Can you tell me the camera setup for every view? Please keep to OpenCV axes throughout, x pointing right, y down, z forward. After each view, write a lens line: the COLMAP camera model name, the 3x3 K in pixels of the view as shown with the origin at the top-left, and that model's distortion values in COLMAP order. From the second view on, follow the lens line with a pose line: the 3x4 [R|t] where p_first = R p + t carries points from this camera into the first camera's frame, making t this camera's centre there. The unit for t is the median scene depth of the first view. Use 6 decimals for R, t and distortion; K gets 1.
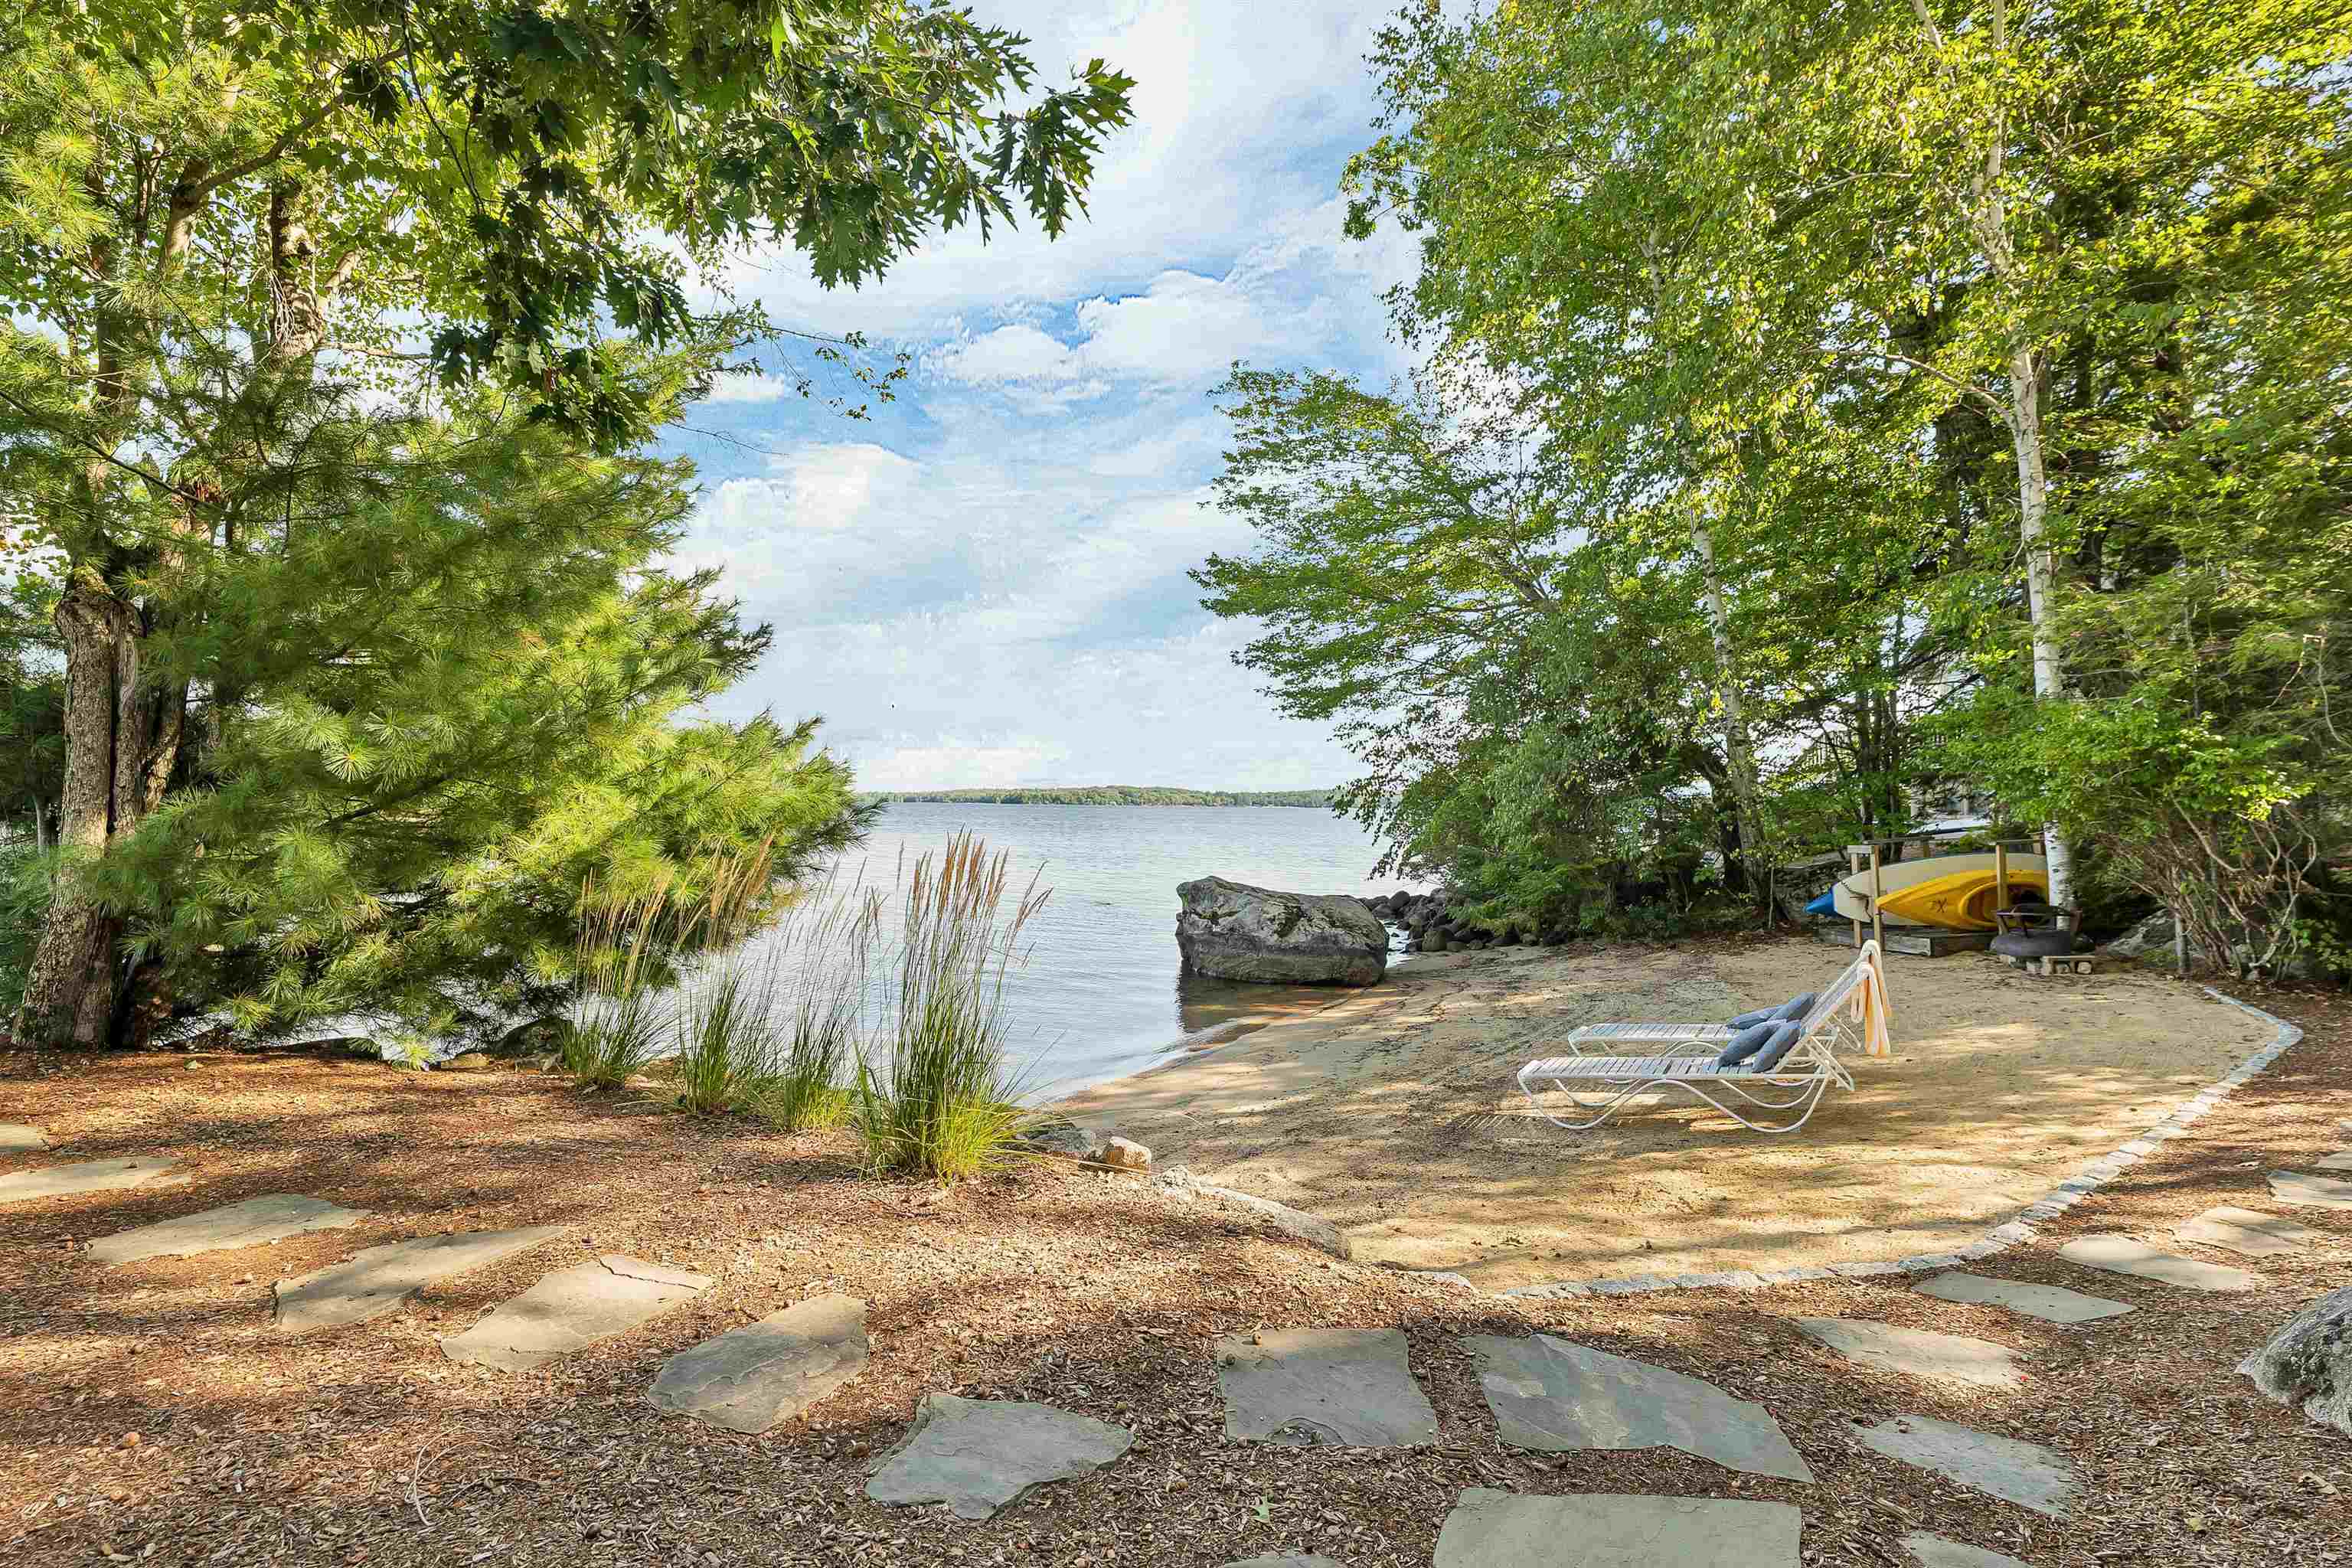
lens RADIAL K [[1086.6, 0, 1179.5], [0, 1086.6, 800.0], [0, 0, 1]] dist [-0.000944, 0.000119]
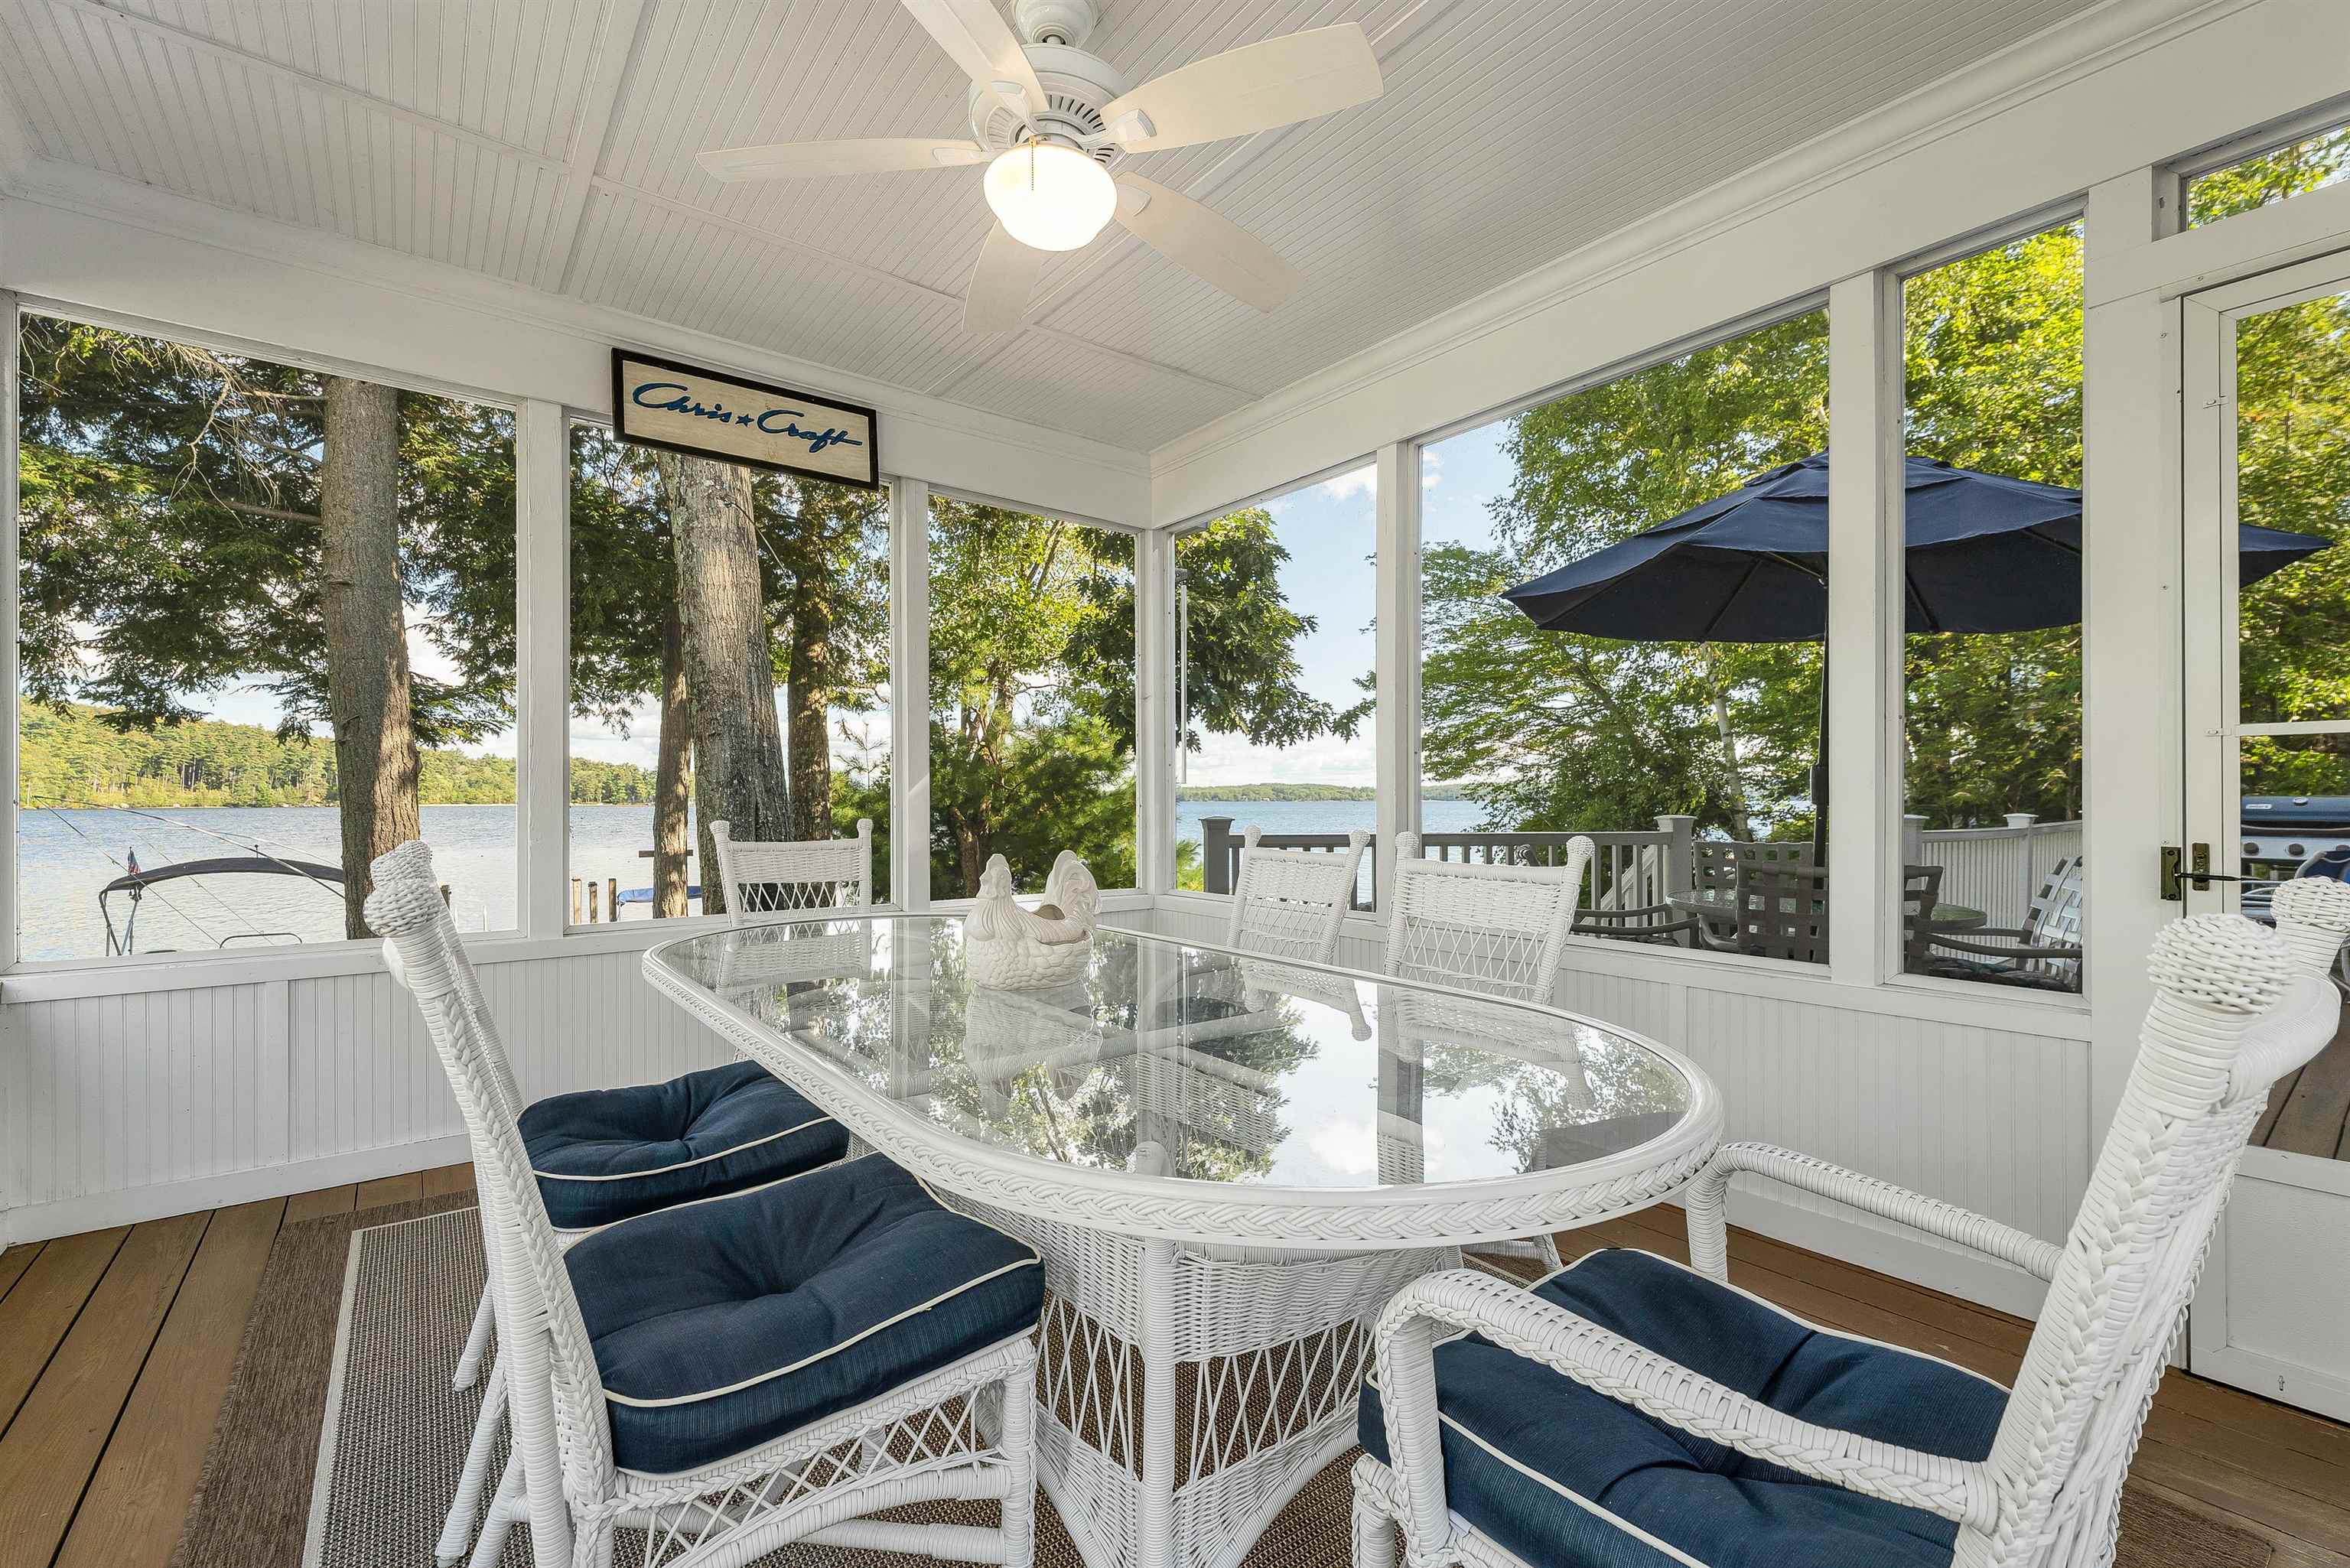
lens RADIAL K [[1012.2, 0, 1181.9], [0, 1012.2, 812.7], [0, 0, 1]] dist [0.002966, 0.000242]
pose [[0.989909, -0.012930, -0.141114, -0.032802], [0.015741, 0.999699, 0.018820, -0.068401], [0.140828, -0.020852, 0.989814, -0.367180]]
